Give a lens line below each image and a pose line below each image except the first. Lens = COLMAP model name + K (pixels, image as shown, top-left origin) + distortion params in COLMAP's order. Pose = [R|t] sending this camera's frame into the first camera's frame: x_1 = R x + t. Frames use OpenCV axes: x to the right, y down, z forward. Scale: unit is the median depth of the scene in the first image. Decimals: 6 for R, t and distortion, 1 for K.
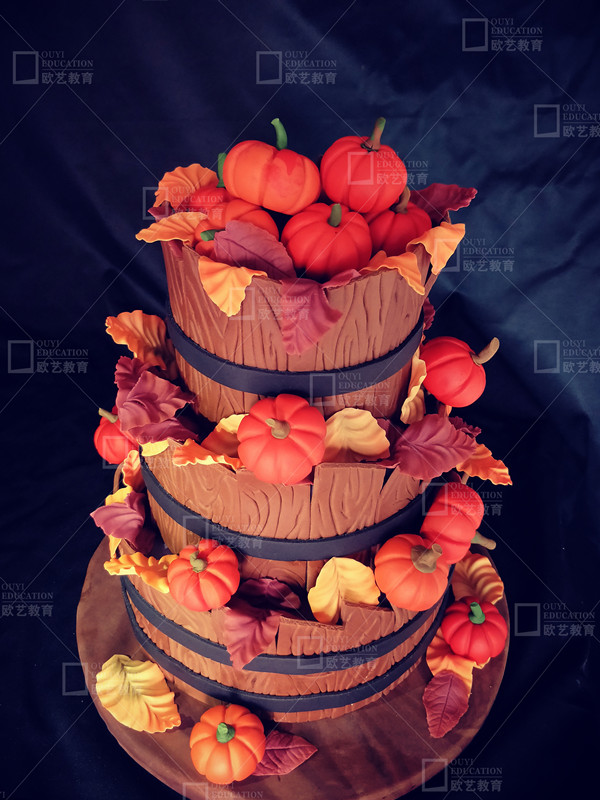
lens RADIAL K [[735.6, 0, 289.4], [0, 735.6, 345.0], [0, 0, 1]] dist [-0.003808, -0.012319]
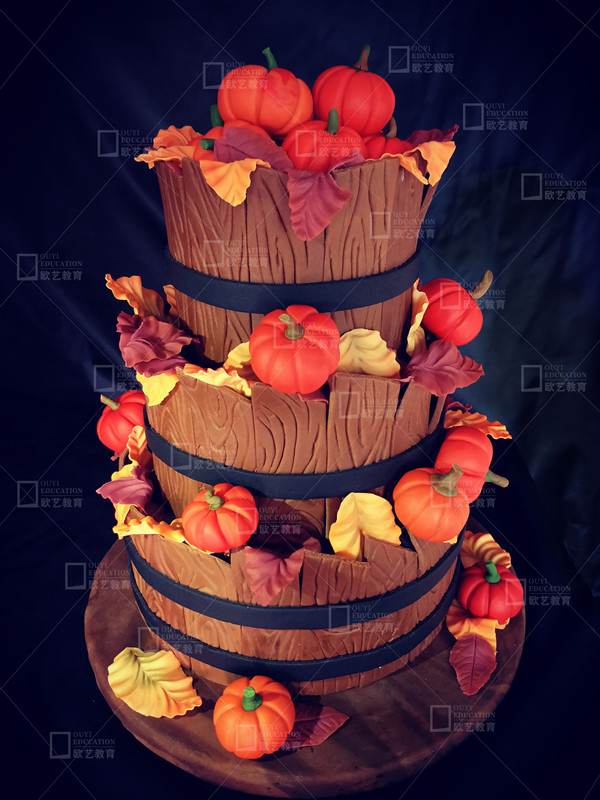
lens RADIAL K [[631.5, 0, 300.0], [0, 631.5, 400.0], [0, 0, 1]] dist [0.008056, -0.005123]
pose [[0.995566, -0.066666, 0.066365, -0.053939], [0.074289, 0.989997, -0.119948, 0.251435], [-0.057705, 0.124347, 0.990559, 0.154021]]
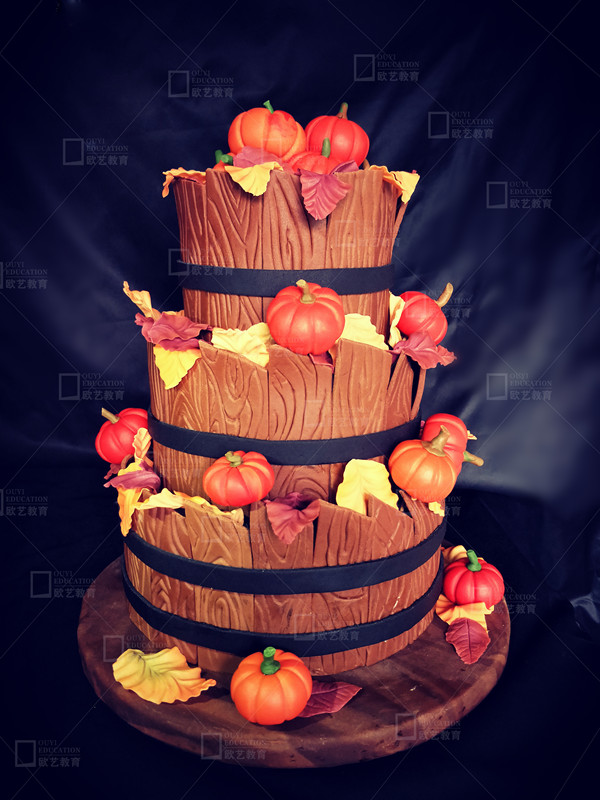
lens RADIAL K [[631.5, 0, 300.0], [0, 631.5, 400.0], [0, 0, 1]] dist [0.008056, -0.005123]
pose [[0.976495, -0.067848, 0.204582, -0.193225], [0.133705, 0.935148, -0.328056, 0.480432], [-0.169056, 0.347699, 0.922239, 0.123541]]
